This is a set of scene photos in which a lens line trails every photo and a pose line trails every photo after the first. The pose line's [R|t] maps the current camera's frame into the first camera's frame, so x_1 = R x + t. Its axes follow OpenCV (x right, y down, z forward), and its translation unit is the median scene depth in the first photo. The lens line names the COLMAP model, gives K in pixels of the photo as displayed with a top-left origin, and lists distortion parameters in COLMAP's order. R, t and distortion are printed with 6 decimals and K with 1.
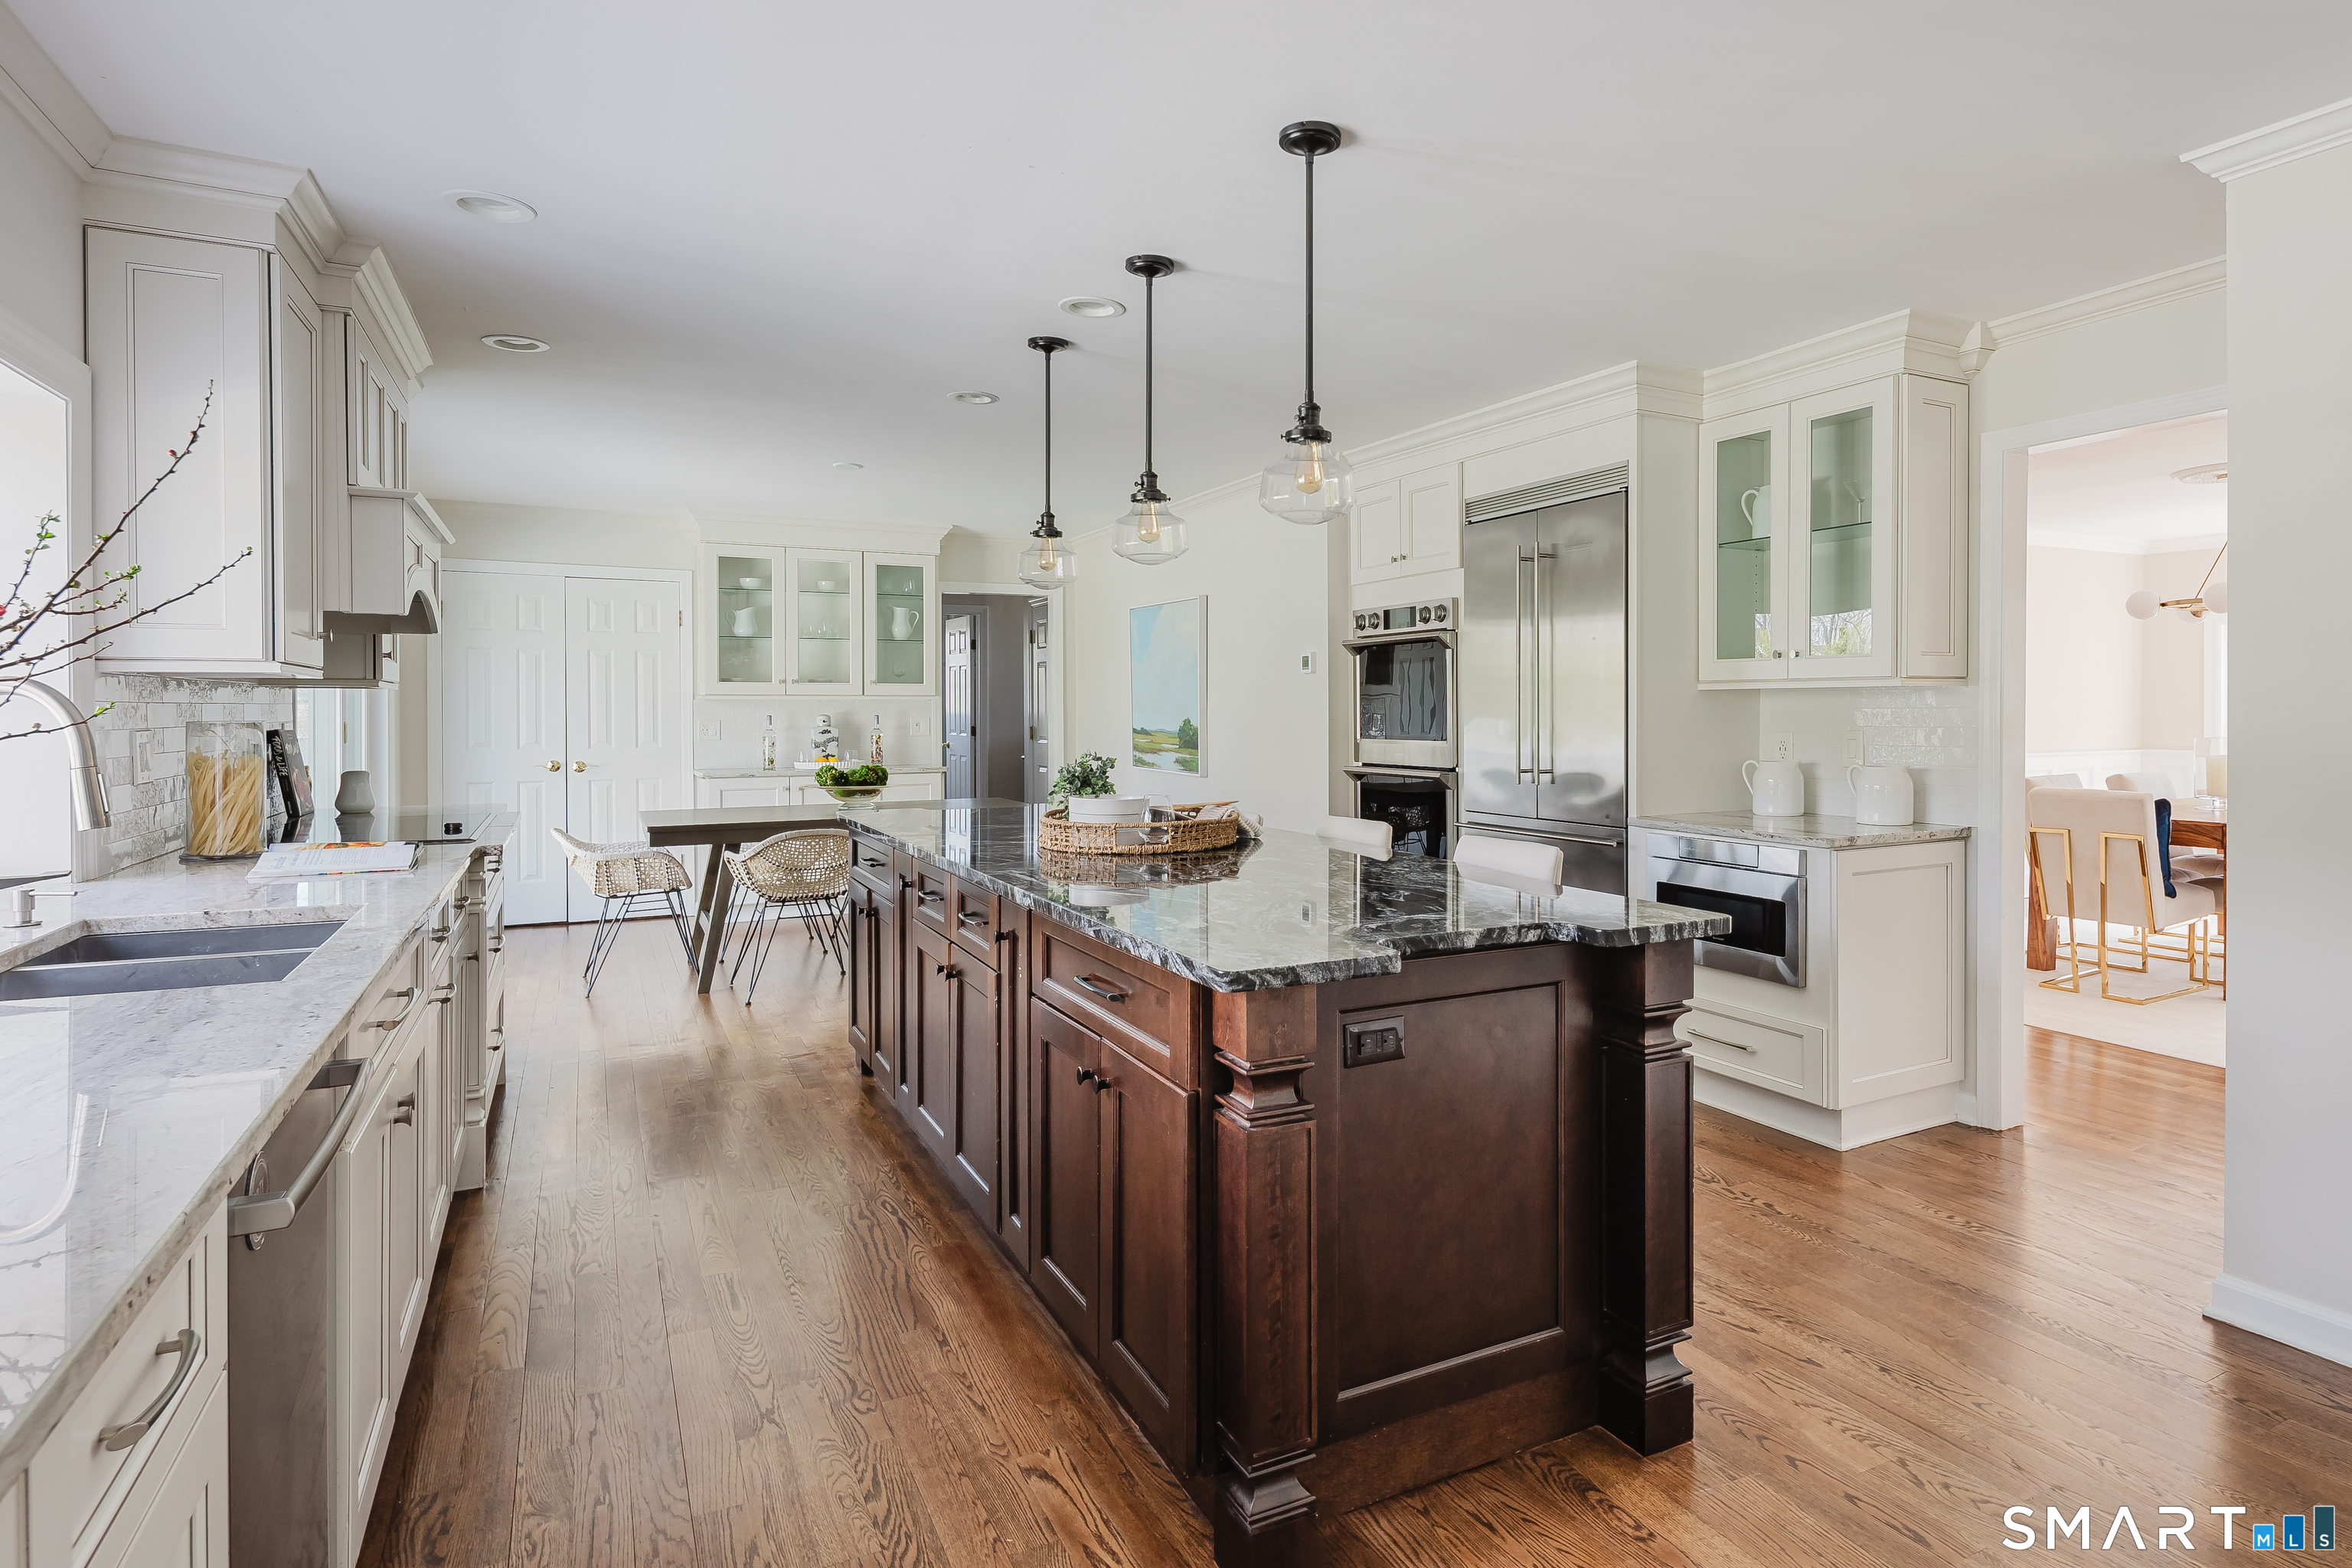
lens RADIAL K [[1157.6, 0, 1175.1], [0, 1157.6, 721.9], [0, 0, 1]] dist [-0.001239, 0.000020]
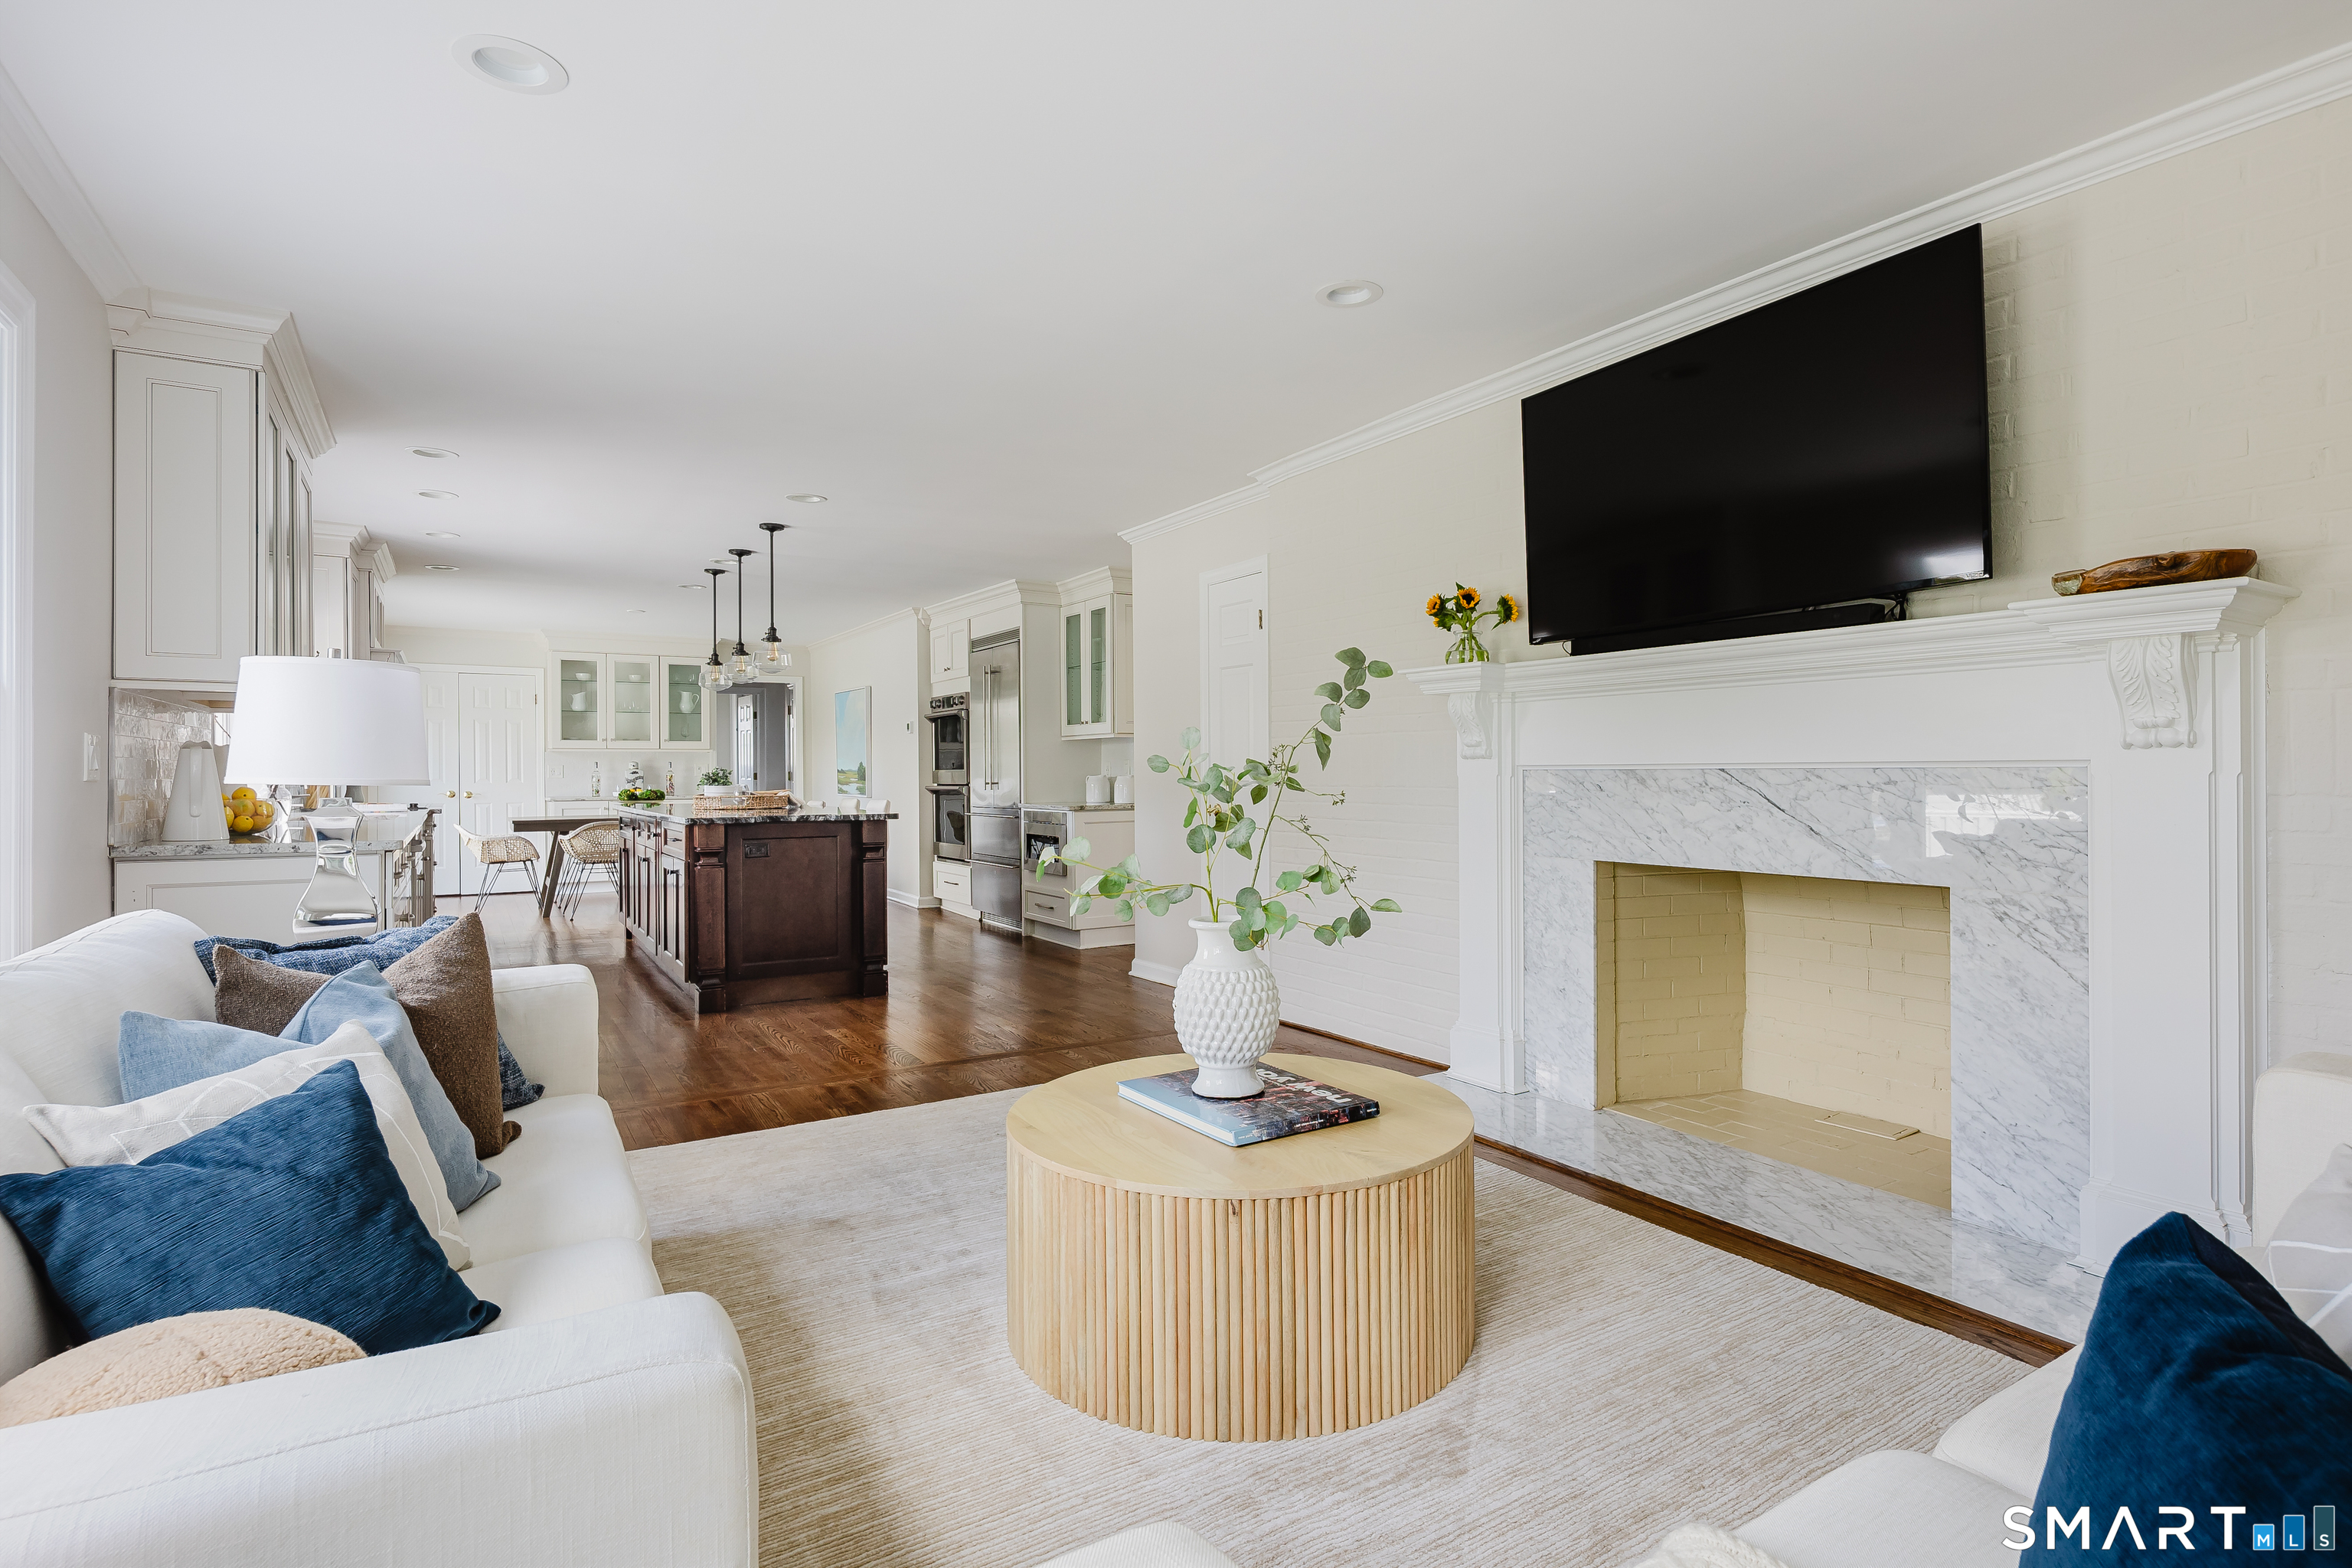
lens RADIAL K [[1161.6, 0, 1176.0], [0, 1161.6, 784.0], [0, 0, 1]] dist [-0.002879, -0.000344]
pose [[0.996446, -0.003948, 0.084147, 0.378252], [0.004364, 0.999979, -0.004759, 0.045412], [-0.084127, 0.005109, 0.996442, -0.795201]]
